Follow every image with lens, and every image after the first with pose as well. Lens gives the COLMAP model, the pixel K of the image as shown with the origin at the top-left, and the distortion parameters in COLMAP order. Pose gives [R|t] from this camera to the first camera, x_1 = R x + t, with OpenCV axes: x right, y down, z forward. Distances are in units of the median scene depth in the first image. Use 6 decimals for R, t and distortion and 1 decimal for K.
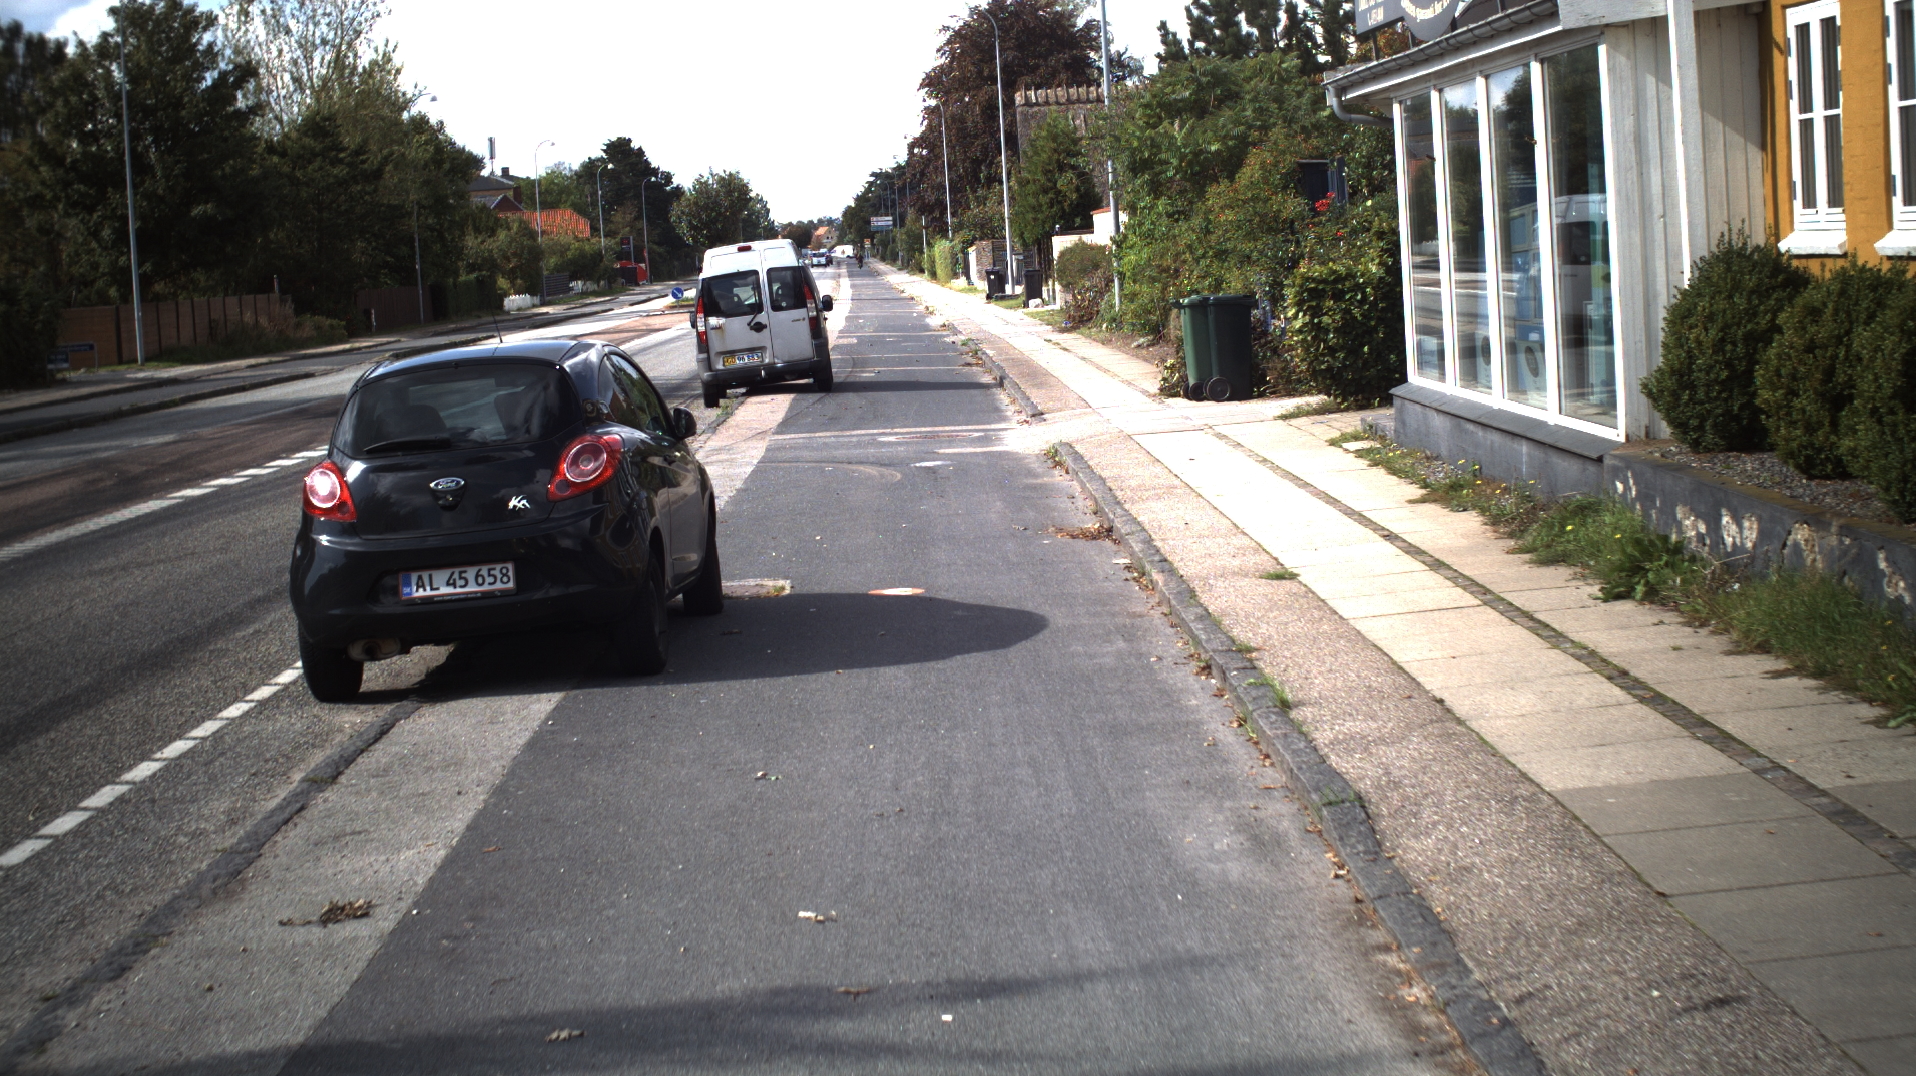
lens RADIAL K [[3191.2, 0, 958.5], [0, 3191.2, 540.2], [0, 0, 1]] dist [-0.198153, 0.000000]
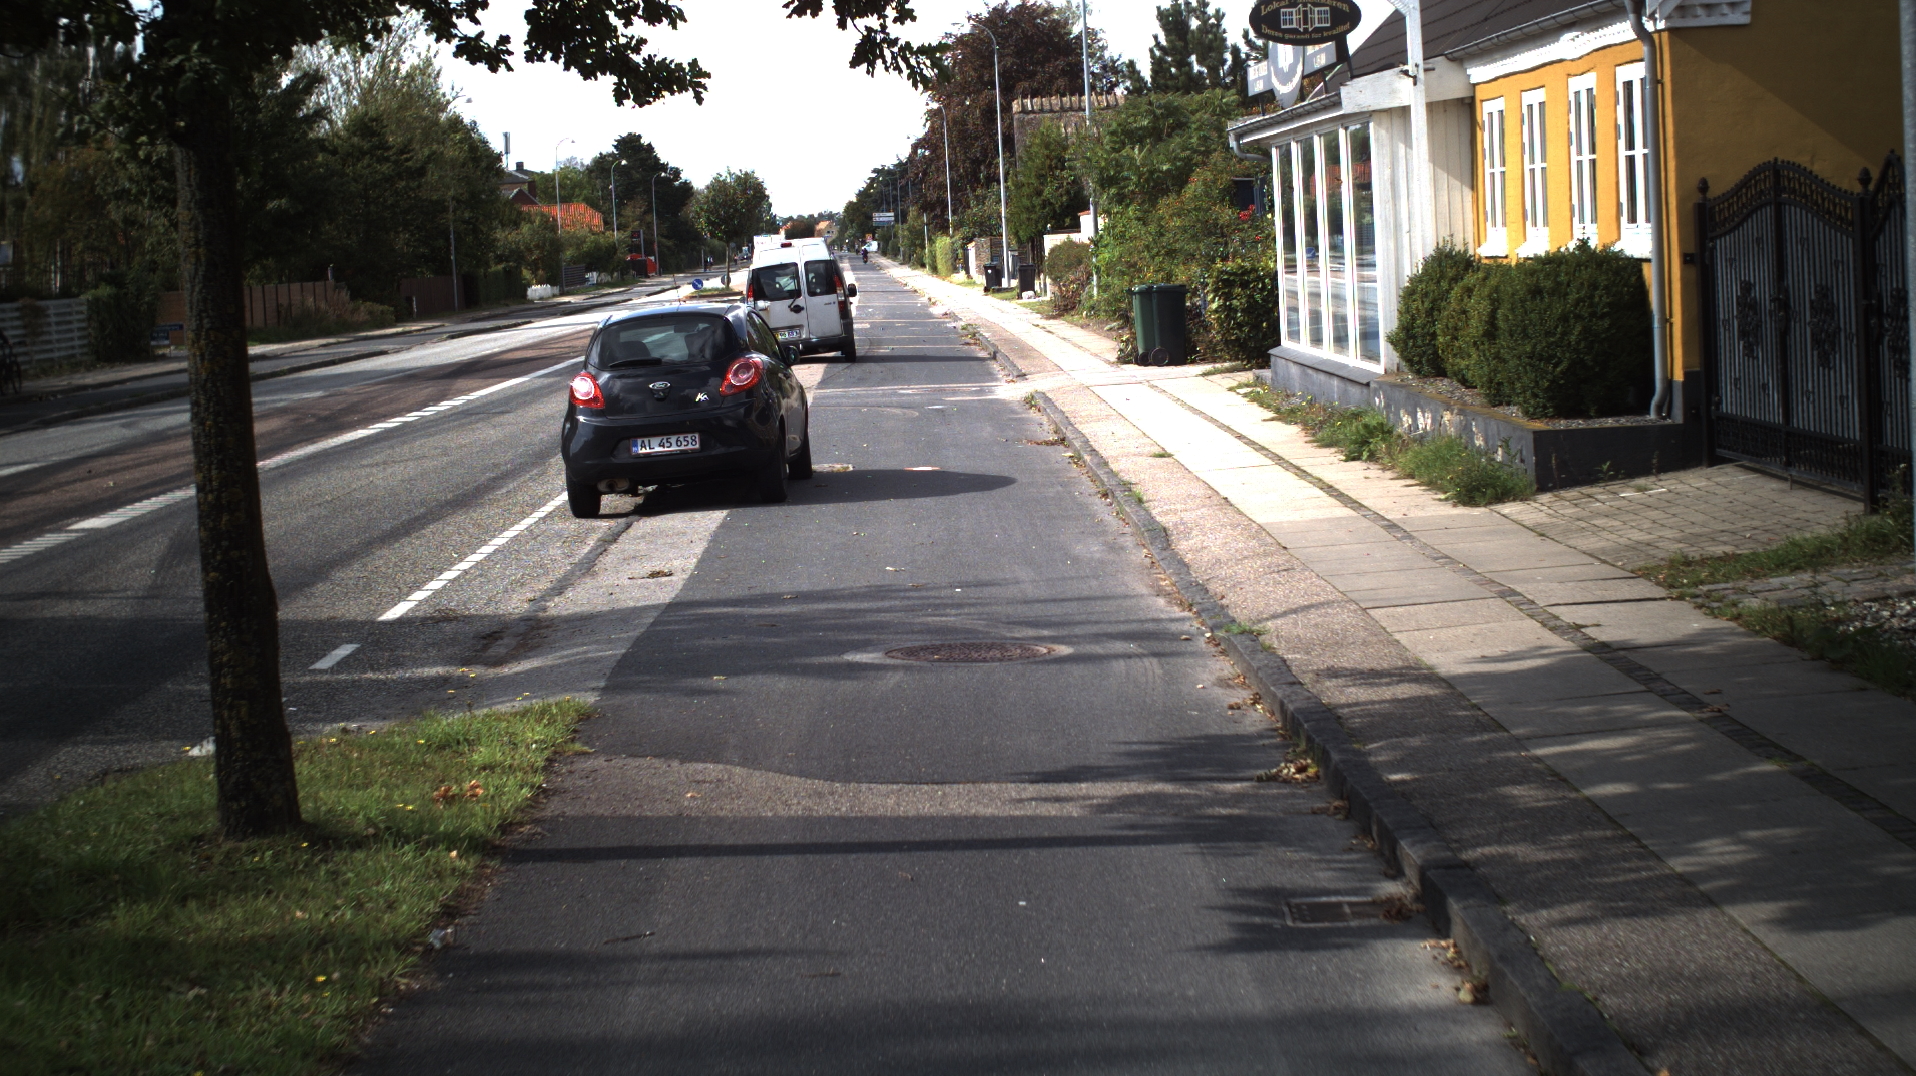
lens RADIAL K [[3191.2, 0, 955.4], [0, 3191.2, 542.5], [0, 0, 1]] dist [-0.198153, 0.000000]
pose [[0.999968, 0.008051, -0.000011, -0.001073], [-0.008051, 0.999965, 0.002233, 0.020776], [0.000029, -0.002232, 0.999998, -0.238748]]
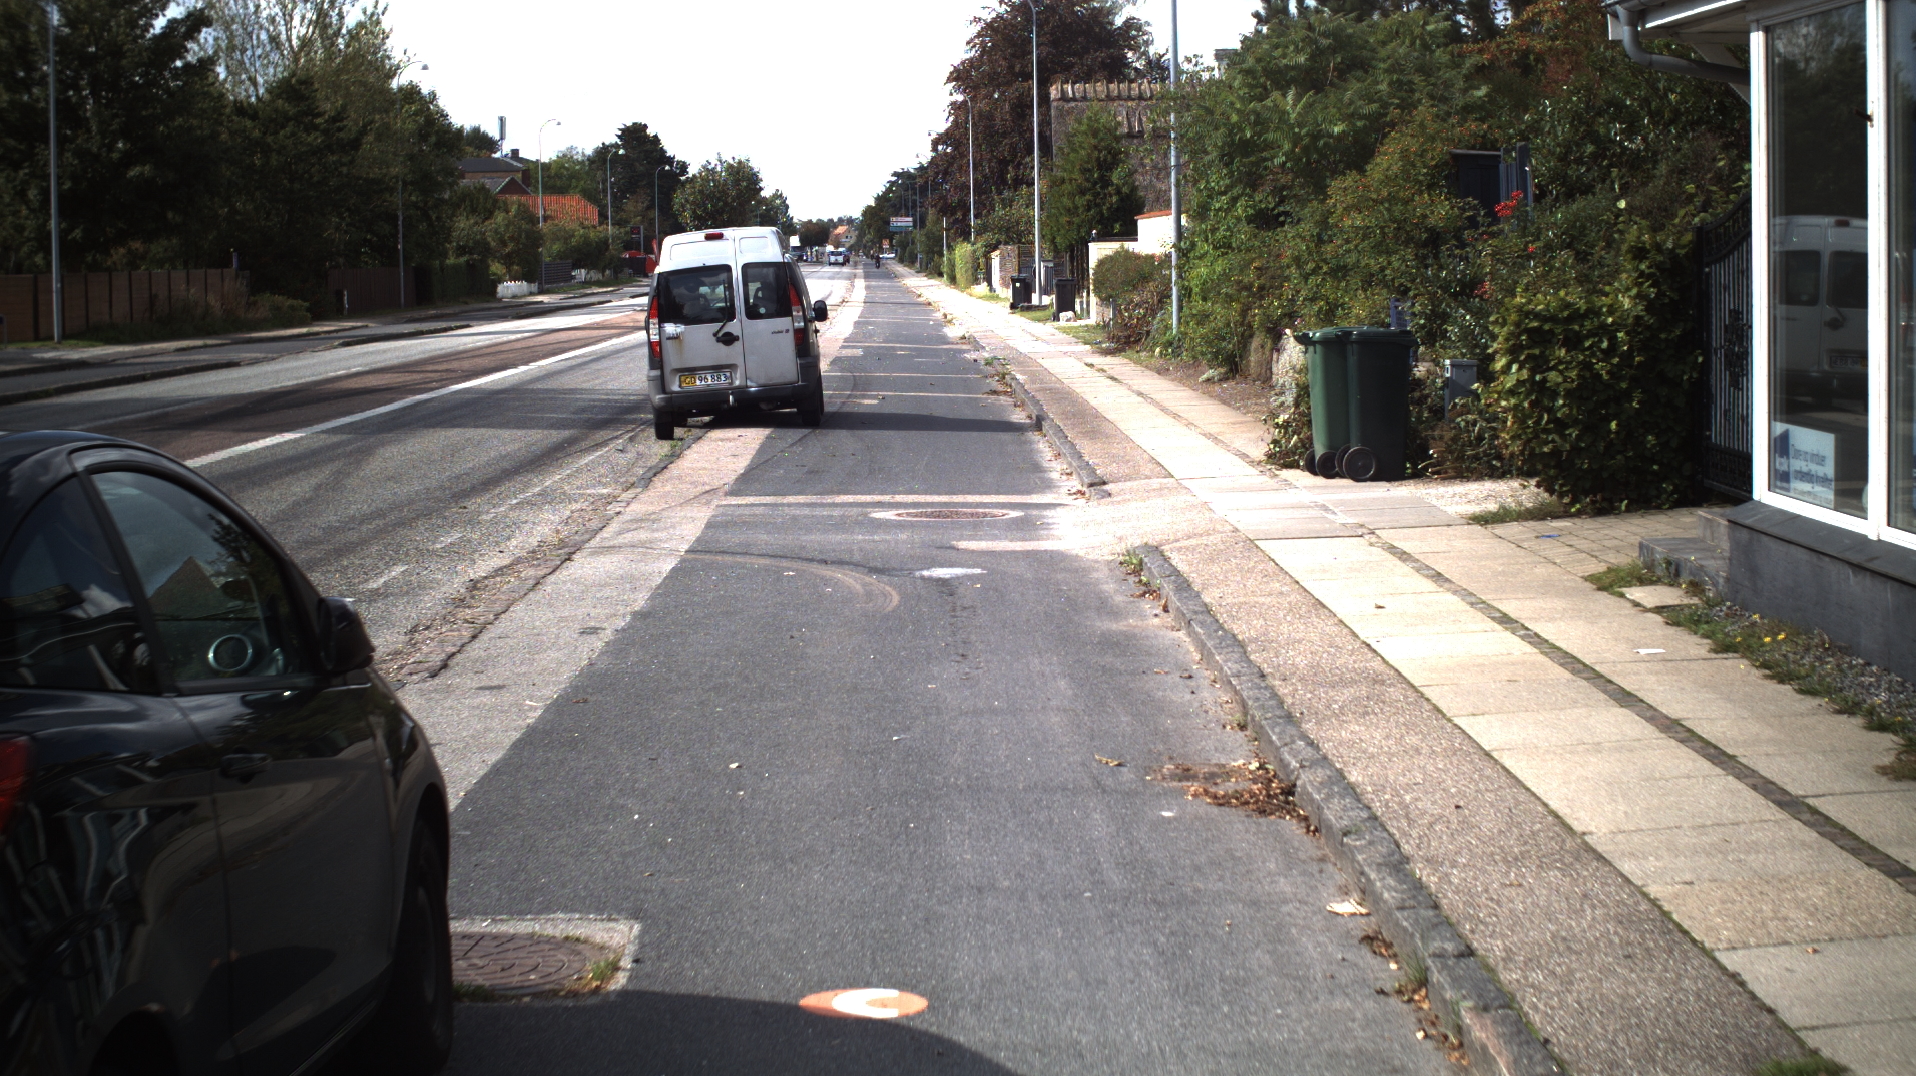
lens RADIAL K [[3191.2, 0, 964.4], [0, 3191.2, 541.2], [0, 0, 1]] dist [-0.198153, 0.000000]
pose [[0.999035, 0.043922, -0.000227, -0.003472], [-0.043923, 0.999034, -0.001264, -0.020271], [0.000171, 0.001273, 0.999999, 0.238529]]
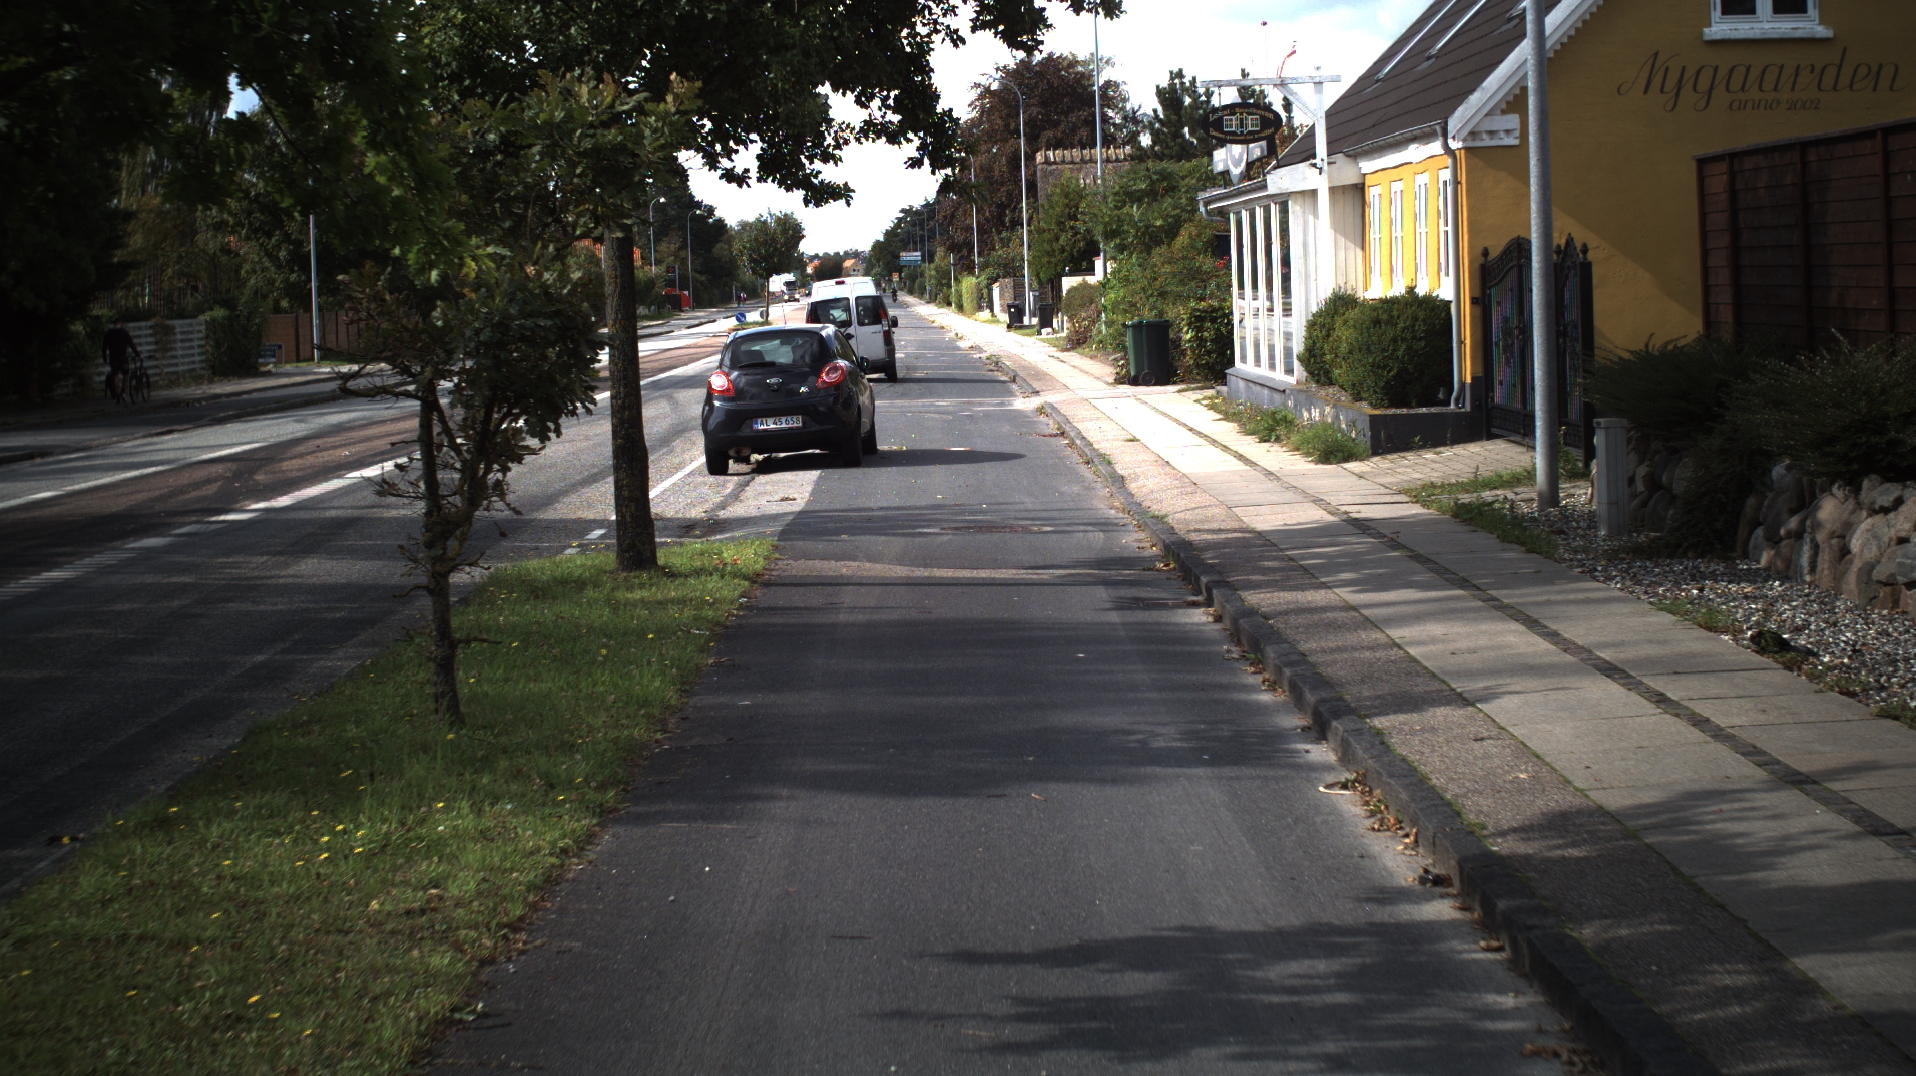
lens RADIAL K [[3191.2, 0, 956.5], [0, 3191.2, 531.2], [0, 0, 1]] dist [-0.198153, 0.000000]
pose [[0.999687, 0.024243, -0.006158, -0.002264], [-0.024325, 0.999612, -0.013580, 0.042540], [0.005826, 0.013725, 0.999889, -0.478242]]
